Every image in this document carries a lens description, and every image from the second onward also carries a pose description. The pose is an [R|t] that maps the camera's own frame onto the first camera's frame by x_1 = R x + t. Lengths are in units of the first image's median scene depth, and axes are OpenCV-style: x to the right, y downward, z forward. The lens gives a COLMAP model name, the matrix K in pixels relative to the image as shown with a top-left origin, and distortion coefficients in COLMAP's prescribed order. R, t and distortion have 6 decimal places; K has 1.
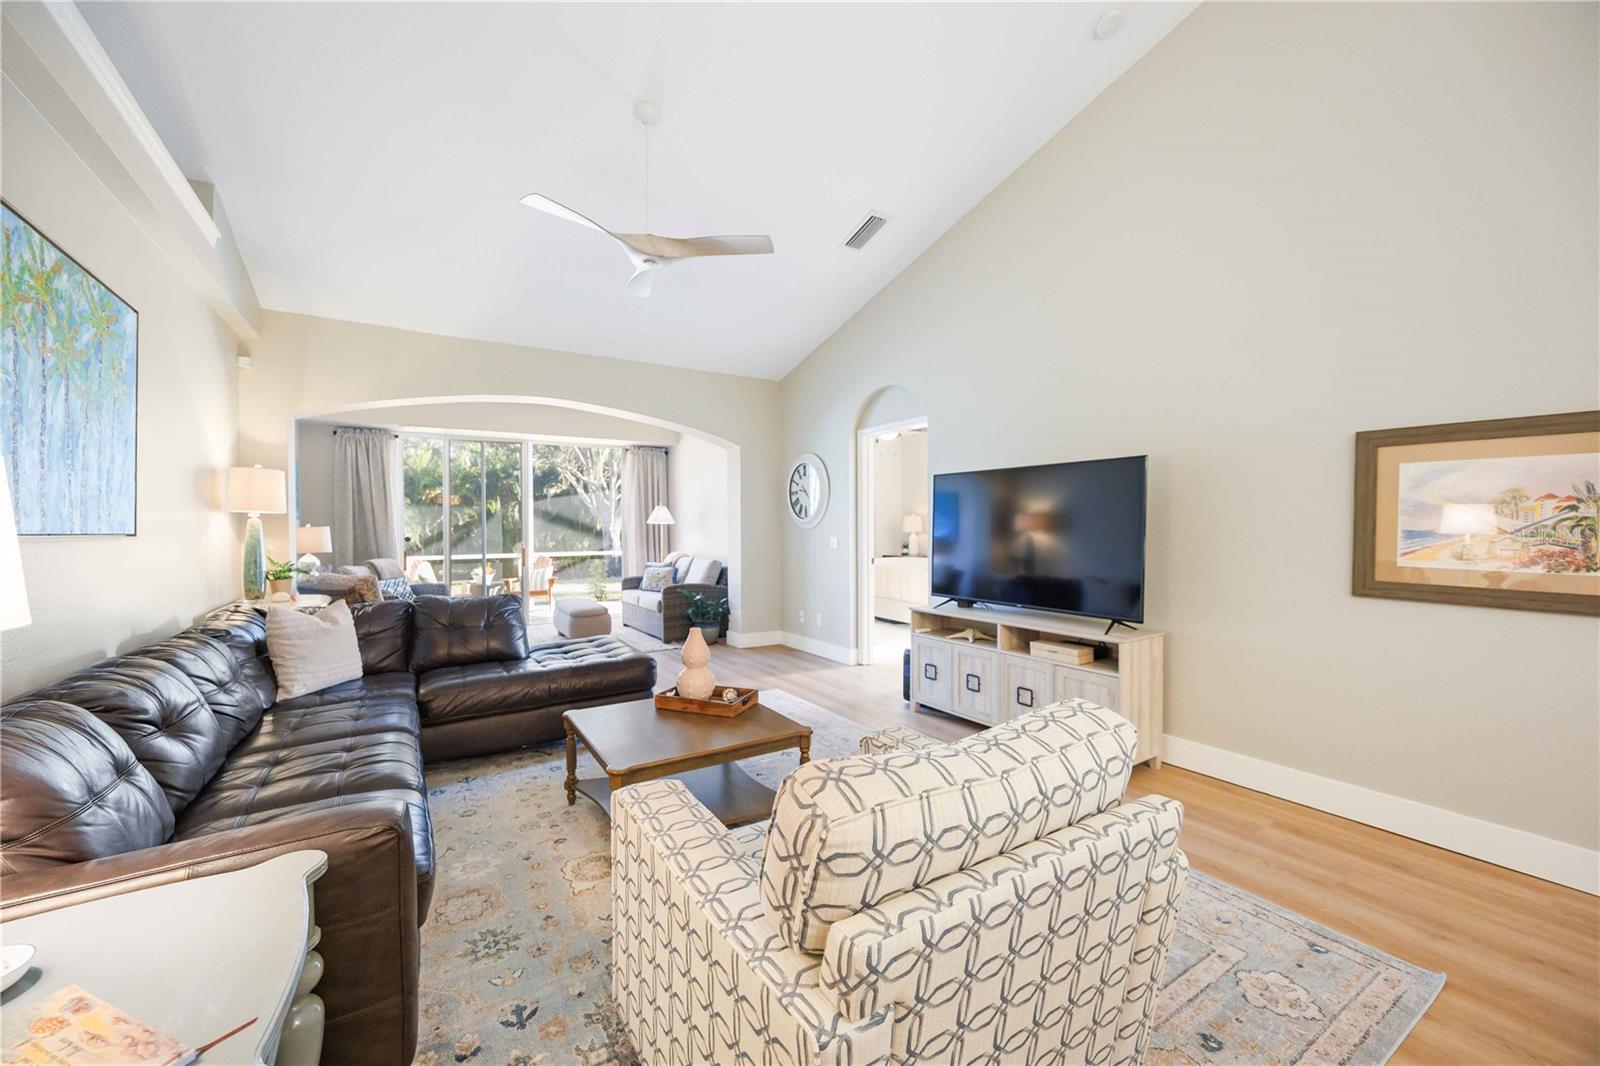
lens RADIAL K [[626.4, 0, 797.2], [0, 626.4, 529.5], [0, 0, 1]] dist [0.003278, 0.000733]
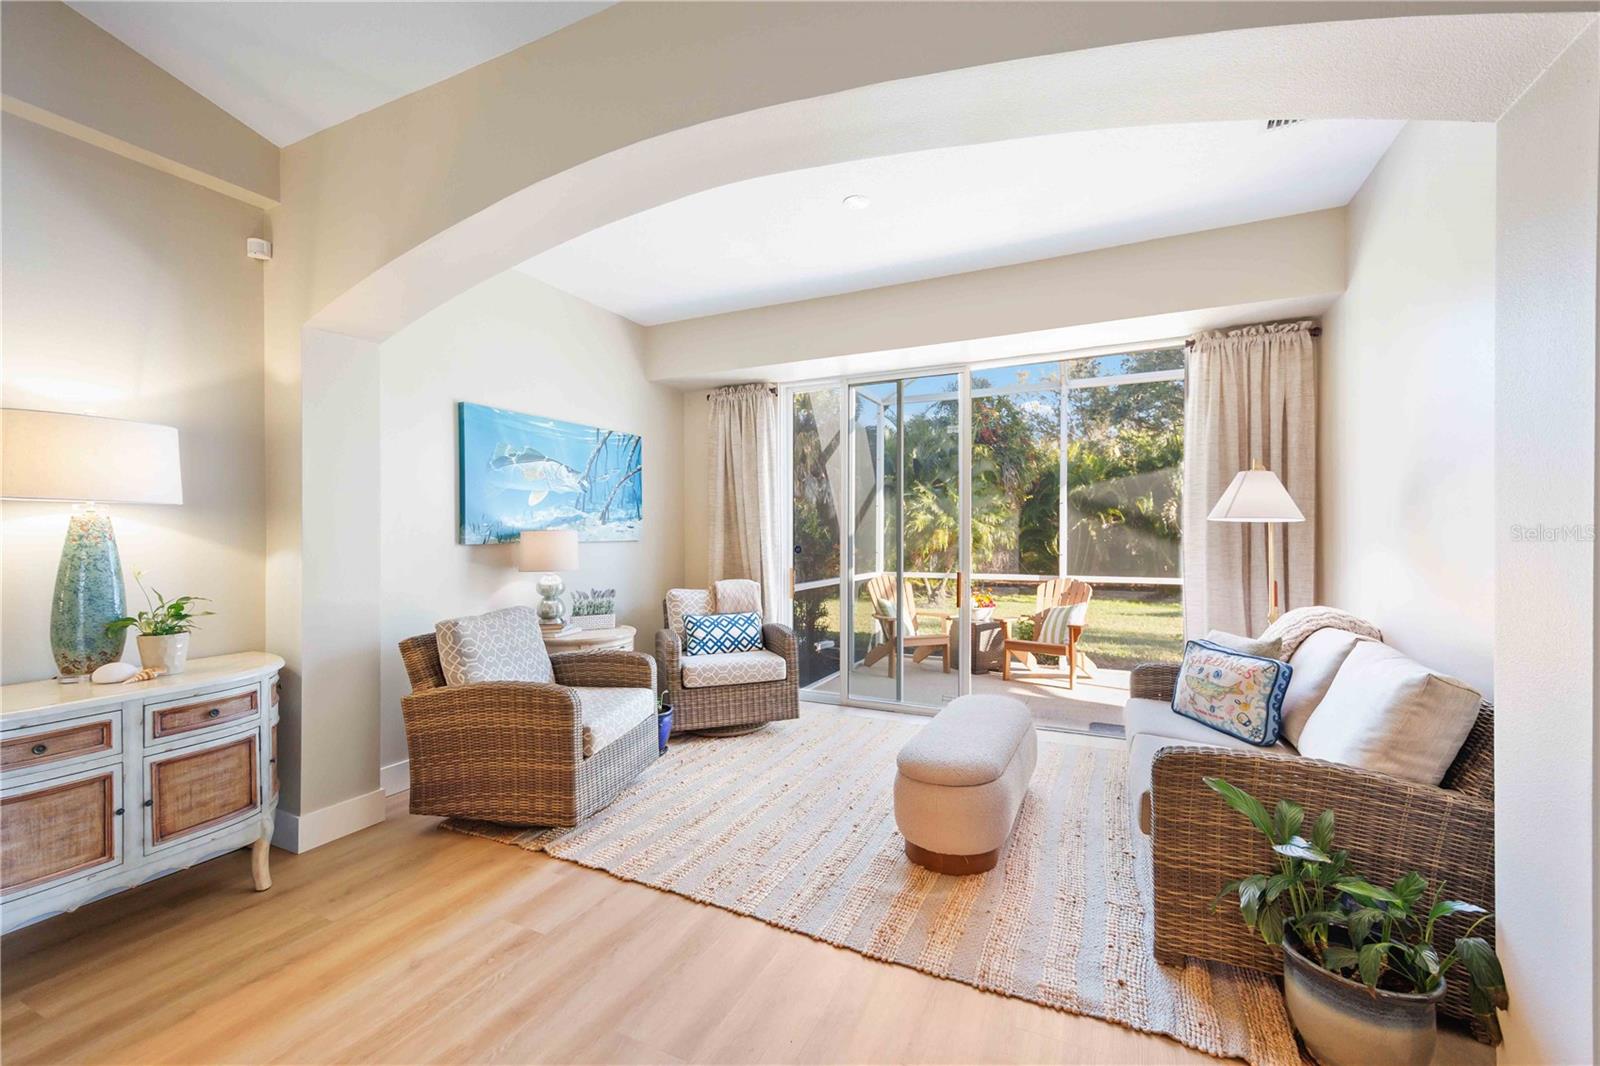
lens RADIAL K [[663.7, 0, 798.7], [0, 663.7, 536.2], [0, 0, 1]] dist [0.017356, -0.000330]
pose [[0.539366, 0.009858, -0.842014, -0.083049], [-0.006097, 0.999951, 0.007801, -0.006910], [0.842049, 0.000926, 0.539400, 1.140654]]
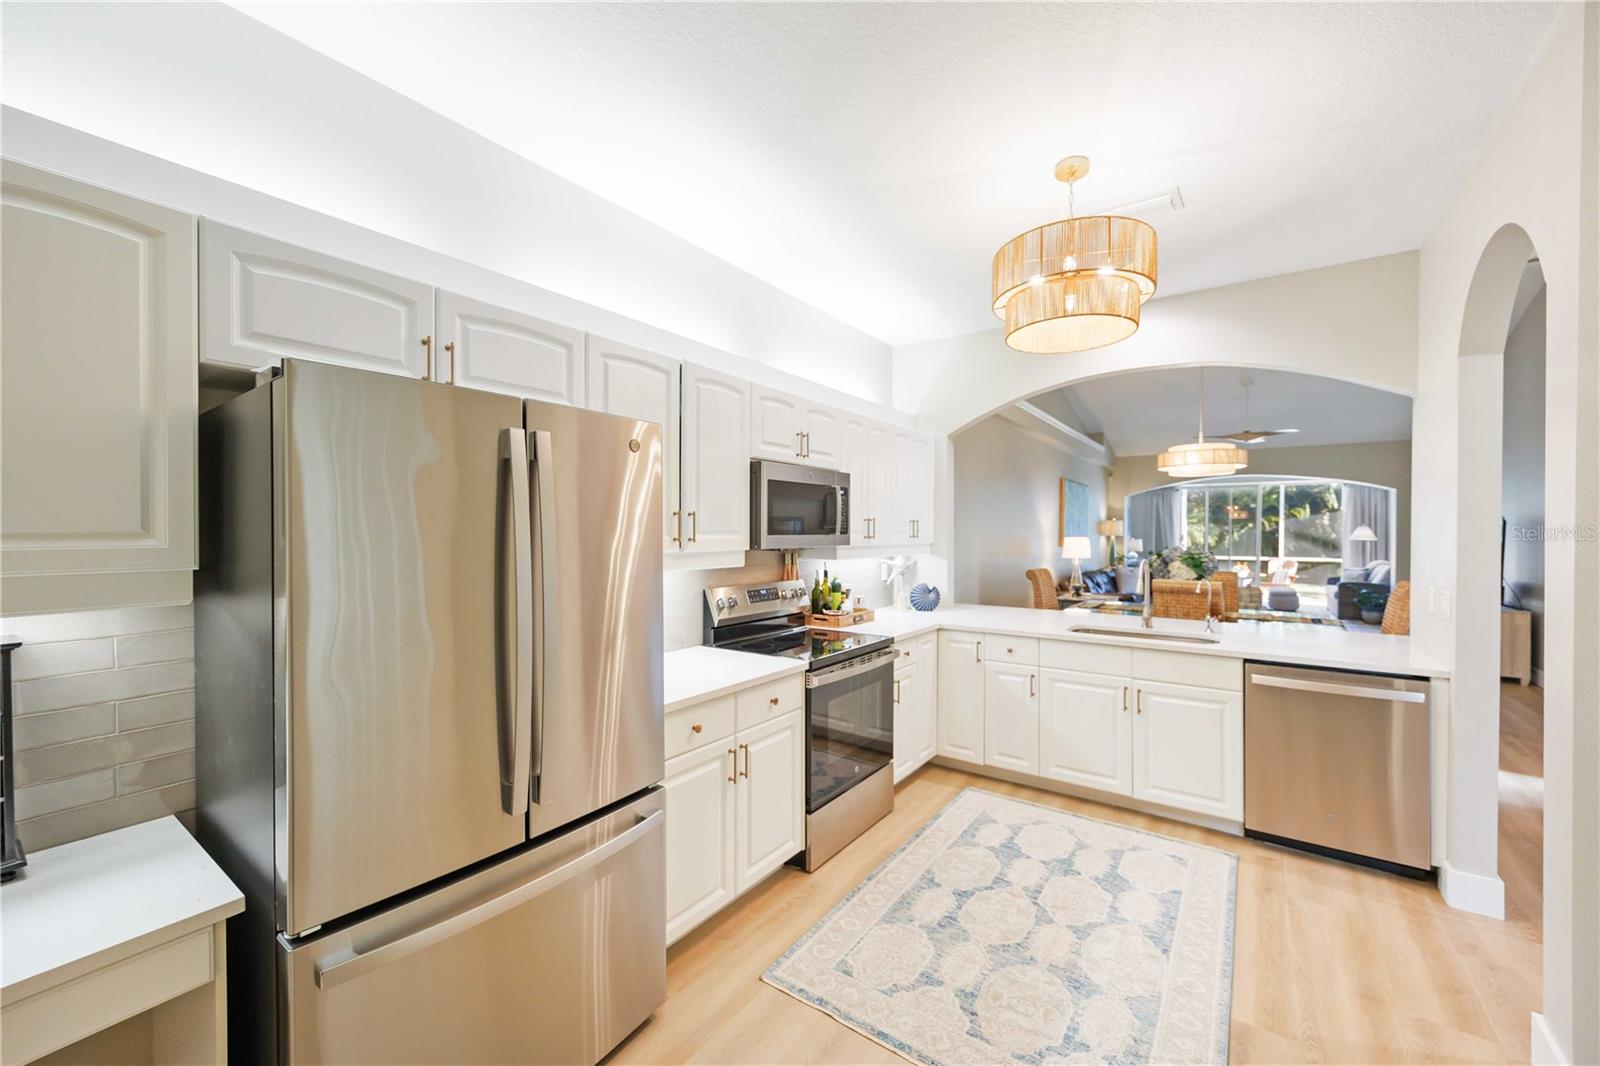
lens RADIAL K [[626.4, 0, 787.8], [0, 626.4, 532.6], [0, 0, 1]] dist [0.003278, 0.000733]
pose [[0.374927, 0.014352, -0.926943, 1.139399], [-0.010988, 0.999879, 0.011037, -0.053460], [0.926989, 0.006047, 0.375039, -1.340514]]
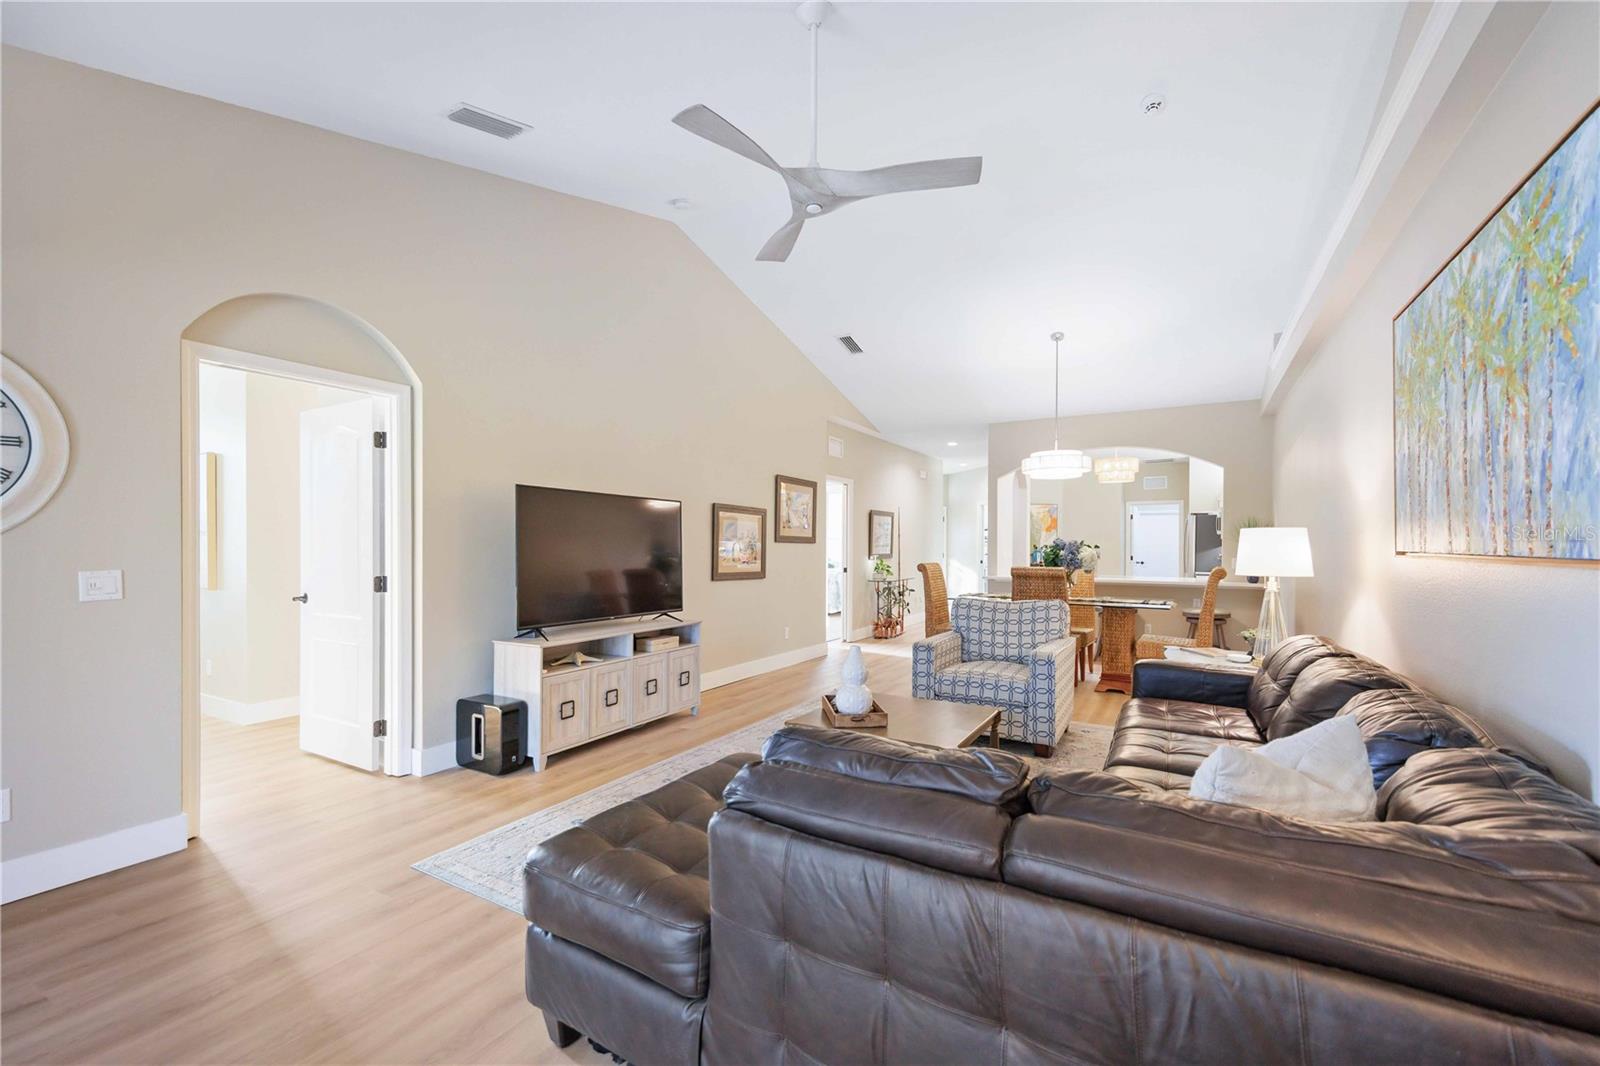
lens RADIAL K [[663.7, 0, 816.2], [0, 663.7, 546.3], [0, 0, 1]] dist [0.017356, -0.000330]
pose [[-0.497338, 0.003841, 0.867549, -0.756346], [0.001206, 0.999992, -0.003737, -0.001247], [-0.867556, -0.000813, -0.497339, 1.124402]]
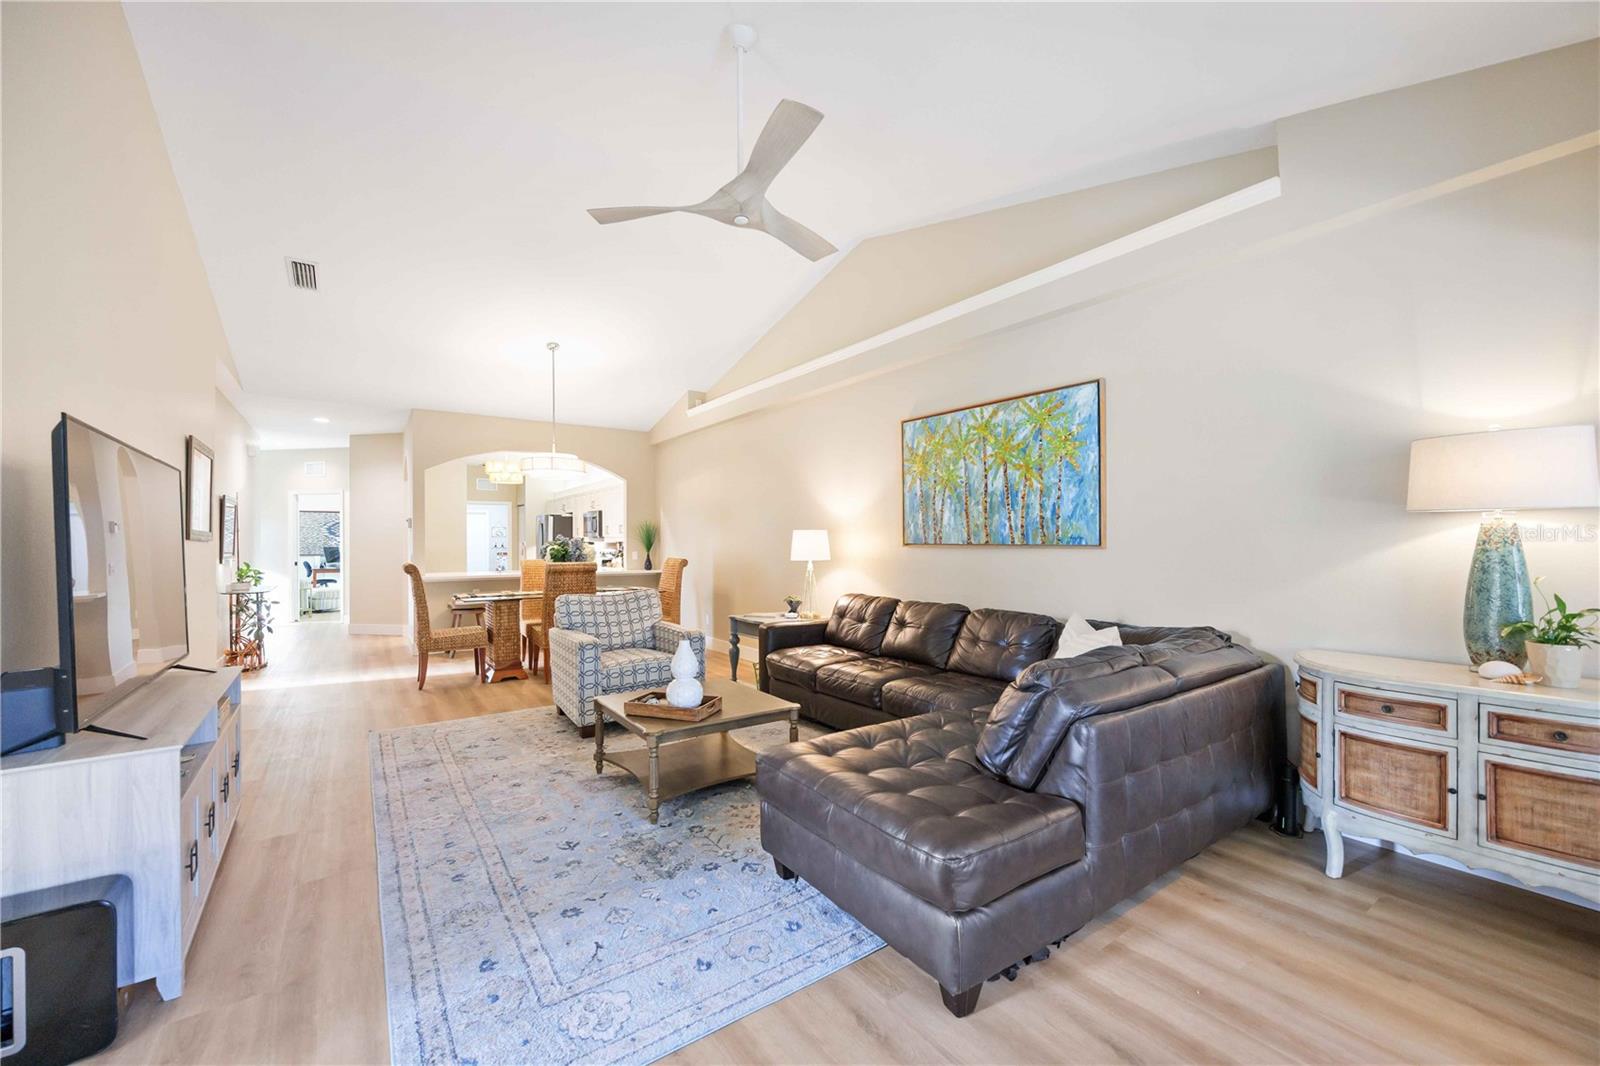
lens RADIAL K [[626.4, 0, 798.7], [0, 626.4, 535.2], [0, 0, 1]] dist [0.003278, 0.000733]
pose [[-0.997764, 0.010502, -0.066012, -0.201417], [0.011013, 0.999912, -0.007376, -0.007307], [0.065929, -0.008086, -0.997792, 1.450416]]
